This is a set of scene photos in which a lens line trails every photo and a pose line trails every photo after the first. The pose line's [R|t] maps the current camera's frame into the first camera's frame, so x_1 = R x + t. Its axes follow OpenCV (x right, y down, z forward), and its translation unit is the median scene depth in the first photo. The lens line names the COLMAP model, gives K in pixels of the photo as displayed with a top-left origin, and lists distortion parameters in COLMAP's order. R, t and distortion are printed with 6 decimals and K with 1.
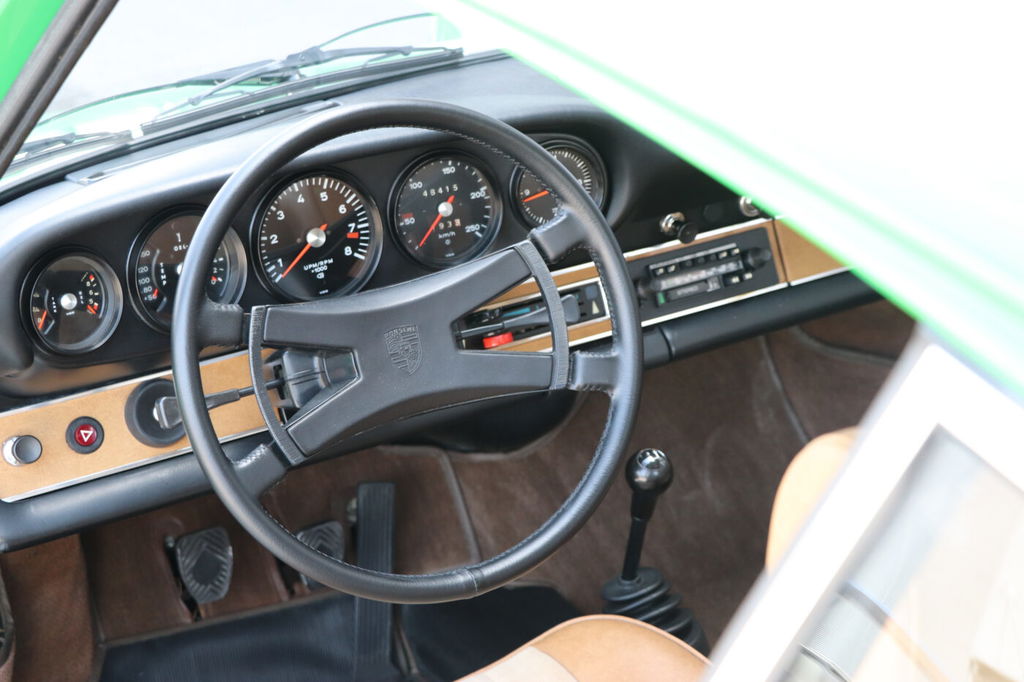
lens RADIAL K [[2426.5, 0, 511.8], [0, 2426.5, 340.6], [0, 0, 1]] dist [0.248064, 0.000000]
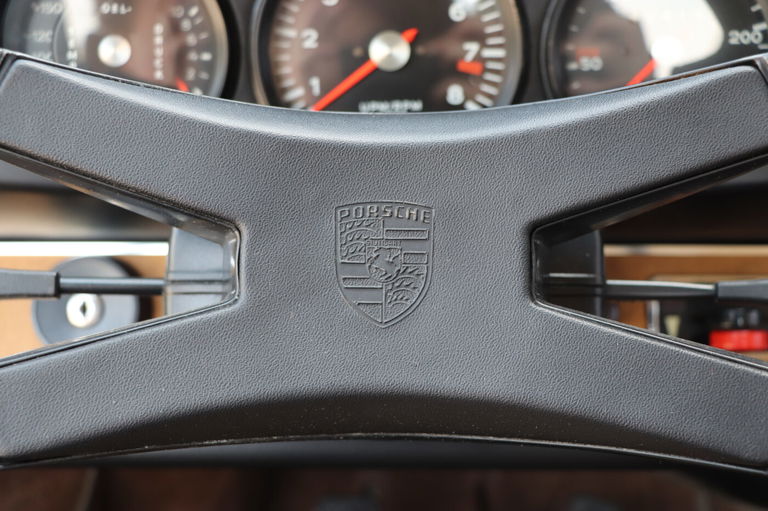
lens RADIAL K [[1002.8, 0, 385.4], [0, 1002.8, 256.1], [0, 0, 1]] dist [-0.017203, 0.000000]
pose [[0.854470, 0.194512, -0.481711, 0.031281], [-0.236623, 0.971211, -0.027559, 0.006594], [0.462483, 0.137532, 0.875897, 0.819452]]
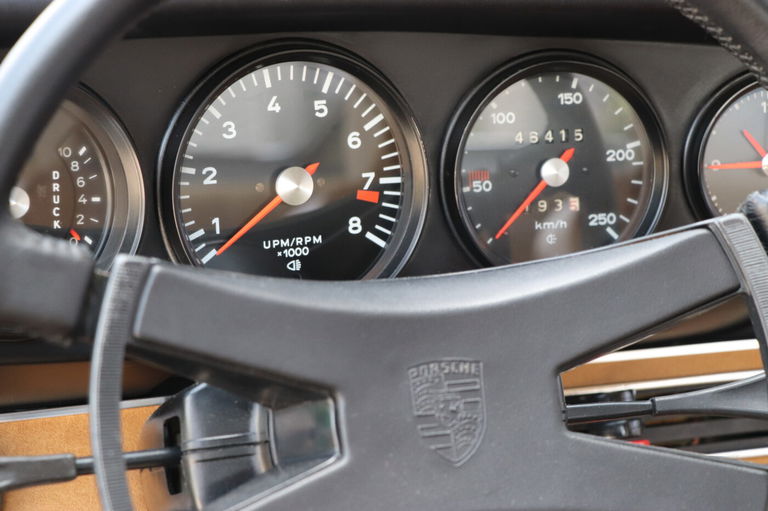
lens RADIAL K [[2215.1, 0, 385.0], [0, 2215.1, 255.8], [0, 0, 1]] dist [0.366885, 0.000000]
pose [[0.991040, 0.112756, -0.071598, -0.028020], [-0.121637, 0.983343, -0.135057, 0.030961], [0.055177, 0.142556, 0.988248, 0.555599]]
